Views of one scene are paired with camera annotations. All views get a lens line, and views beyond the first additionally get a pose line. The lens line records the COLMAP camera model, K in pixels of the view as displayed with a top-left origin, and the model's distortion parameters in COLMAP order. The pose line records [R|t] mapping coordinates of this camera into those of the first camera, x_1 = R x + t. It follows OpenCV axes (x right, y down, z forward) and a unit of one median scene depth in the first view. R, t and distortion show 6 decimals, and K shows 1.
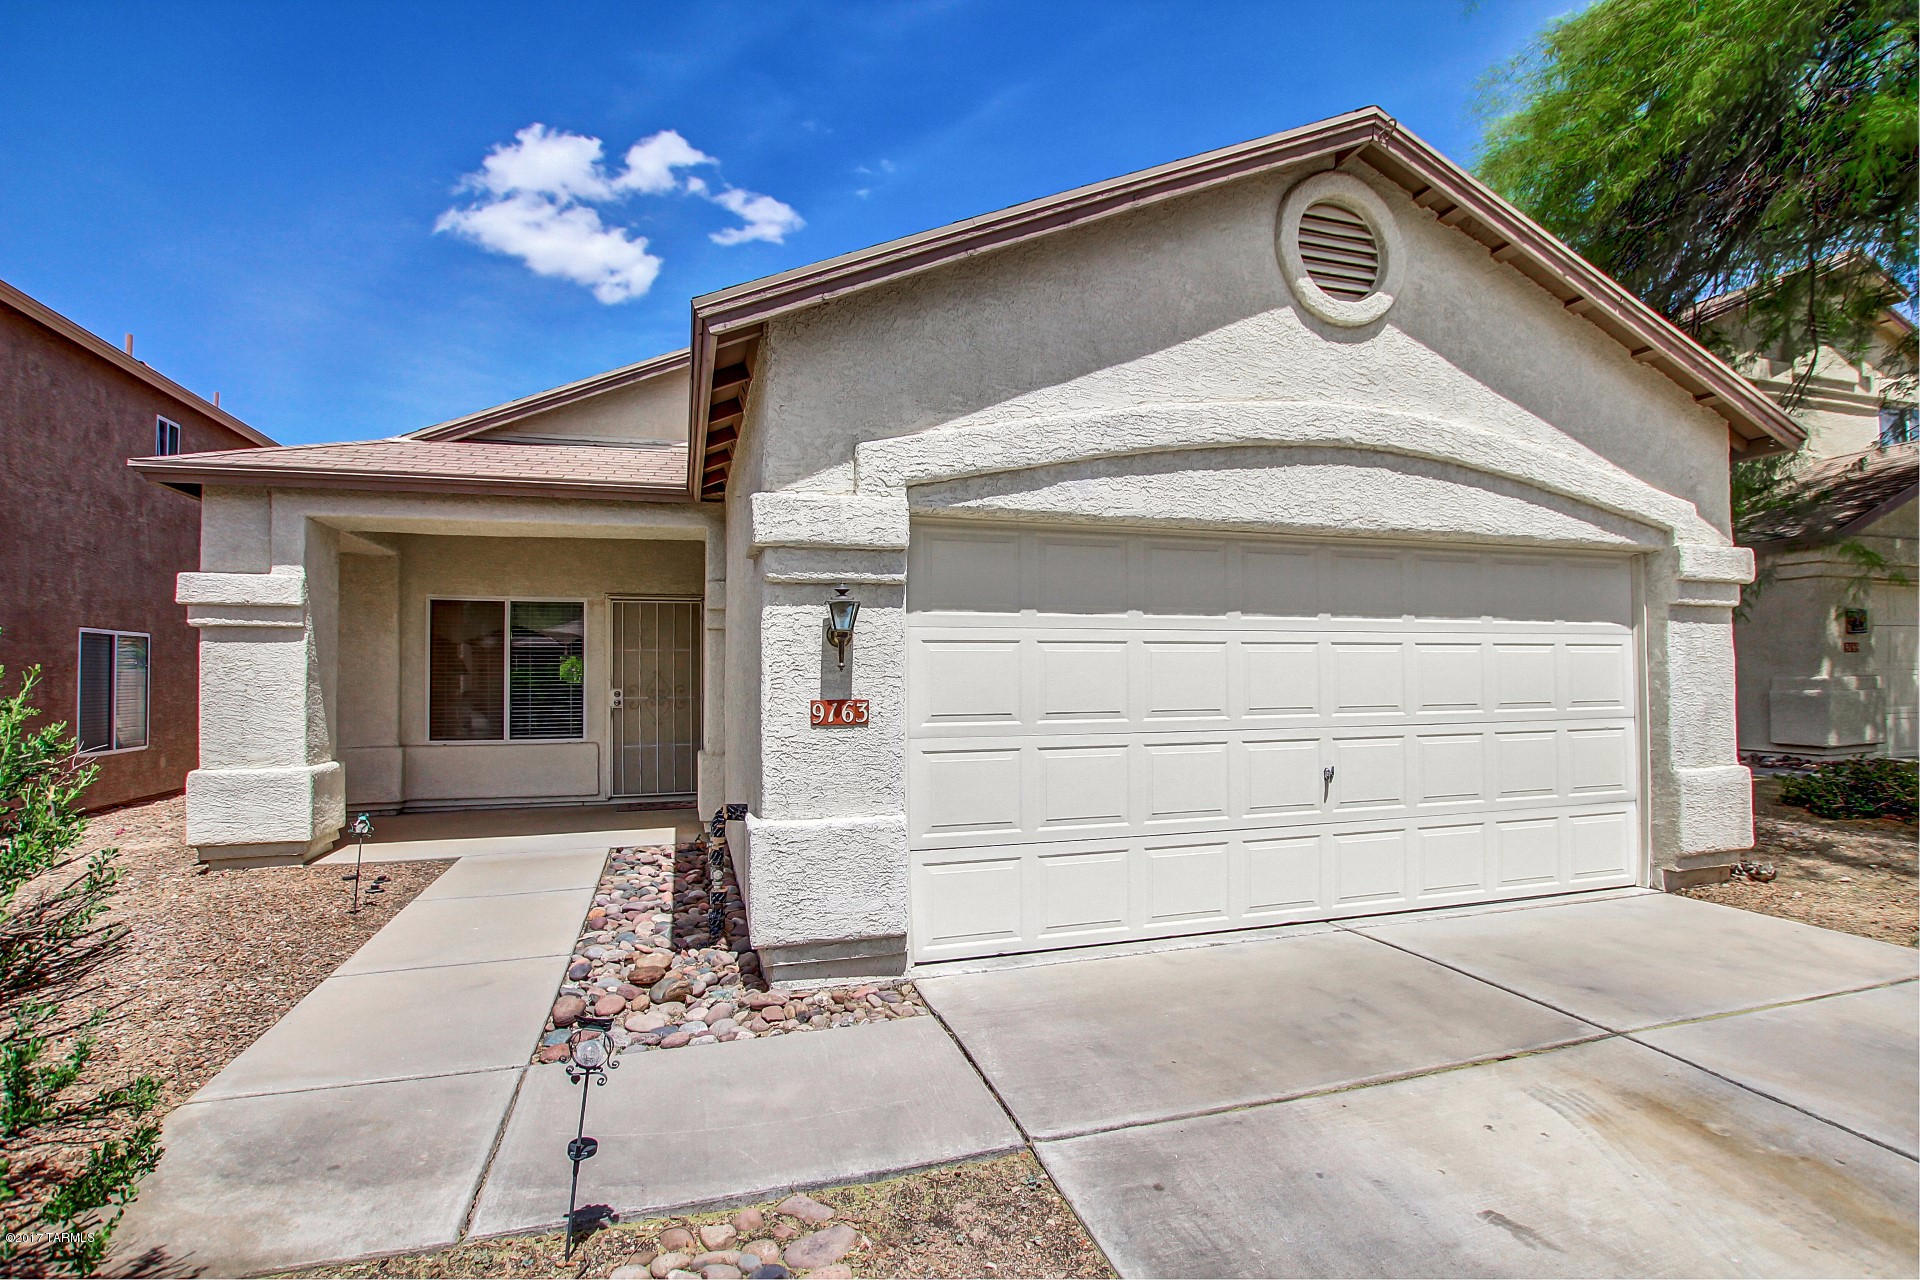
lens RADIAL K [[906.7, 0, 960.0], [0, 906.7, 640.0], [0, 0, 1]] dist [-0.027025, 0.001339]
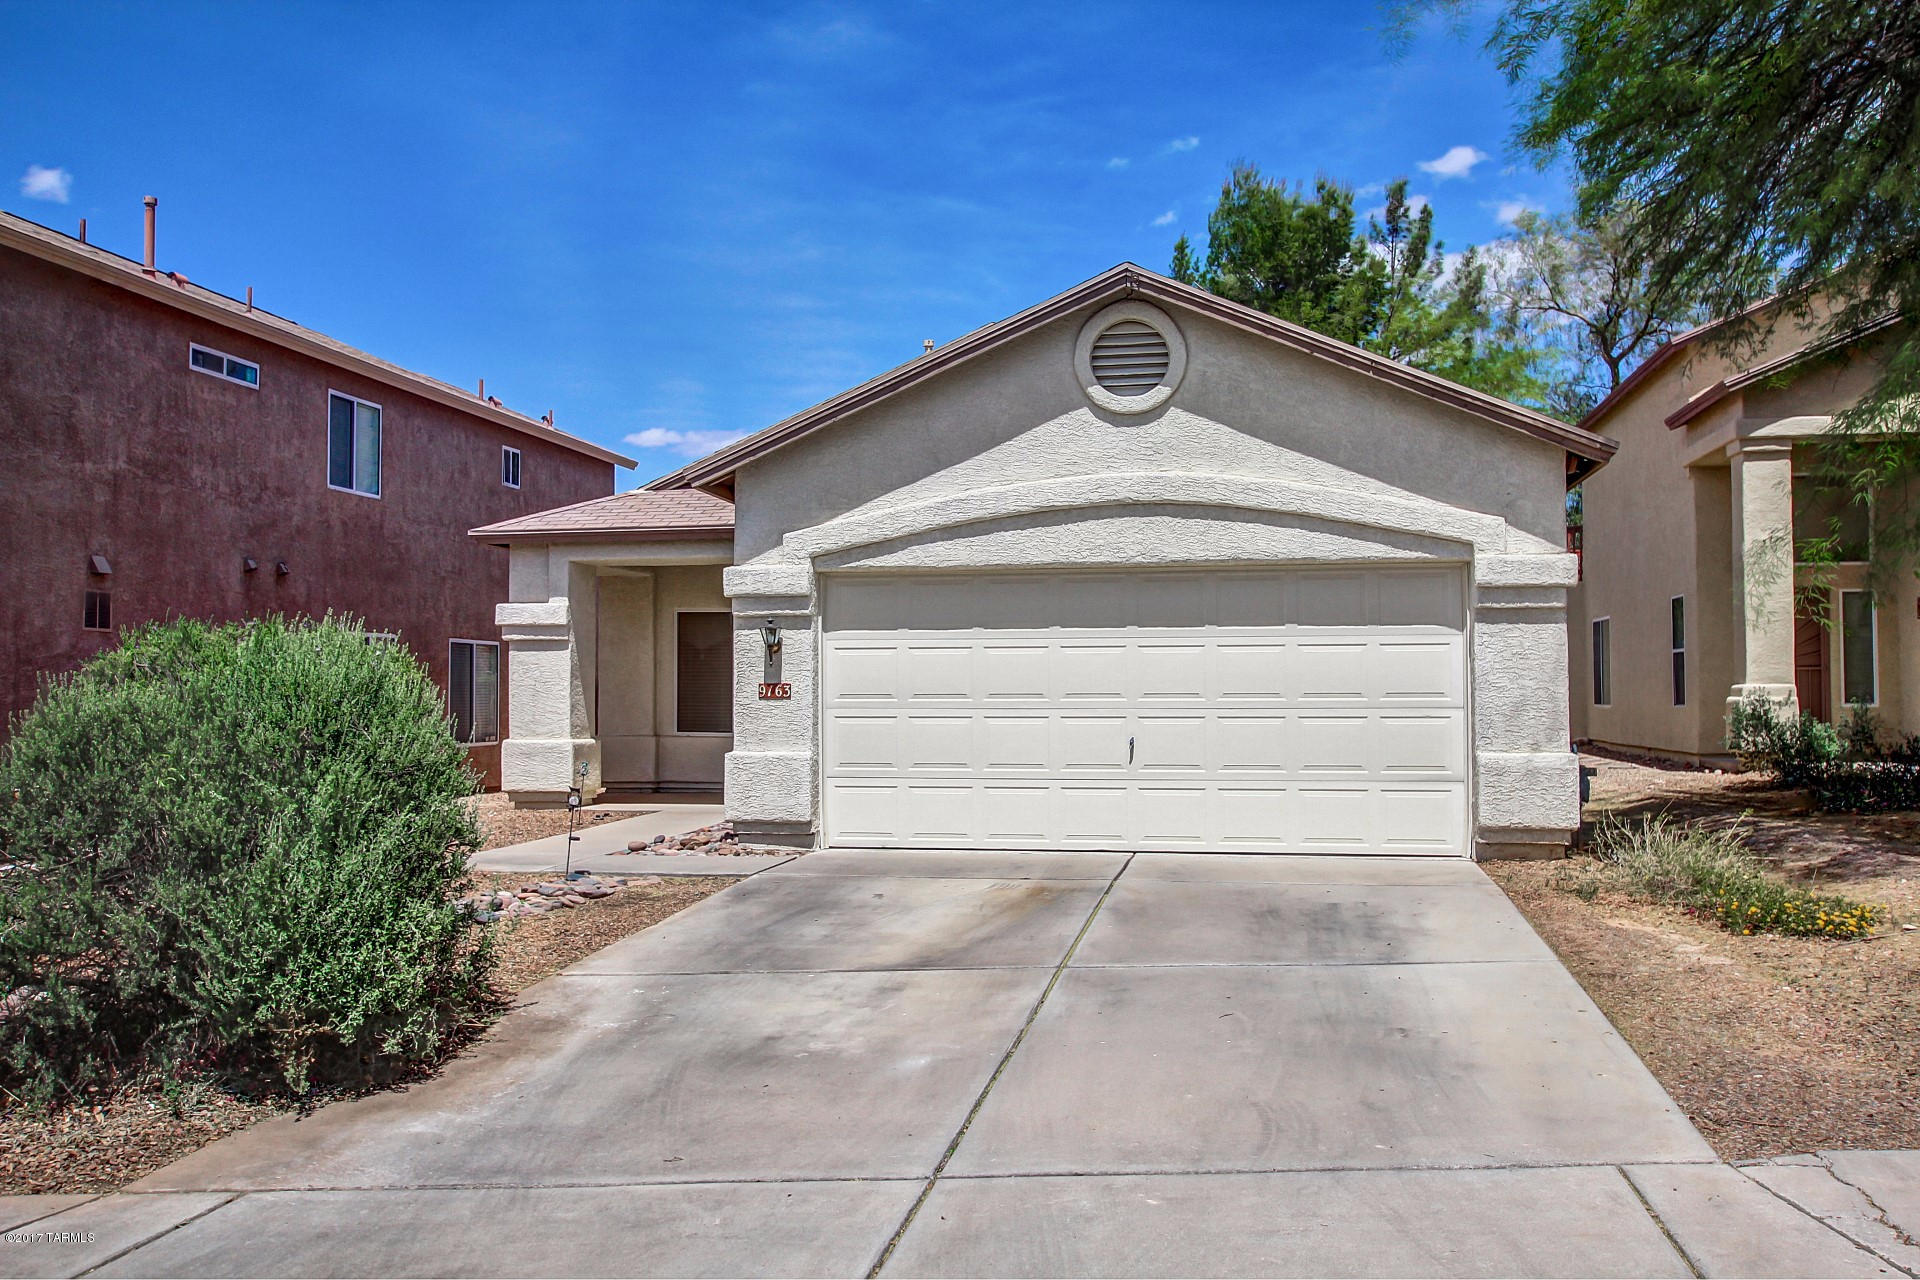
lens RADIAL K [[1617.2, 0, 967.5], [0, 1617.2, 596.2], [0, 0, 1]] dist [-0.010608, -0.002759]
pose [[0.886333, -0.024091, -0.462421, 1.214165], [0.014838, 0.999610, -0.023638, -0.016699], [0.462811, 0.014090, 0.886345, -1.170475]]
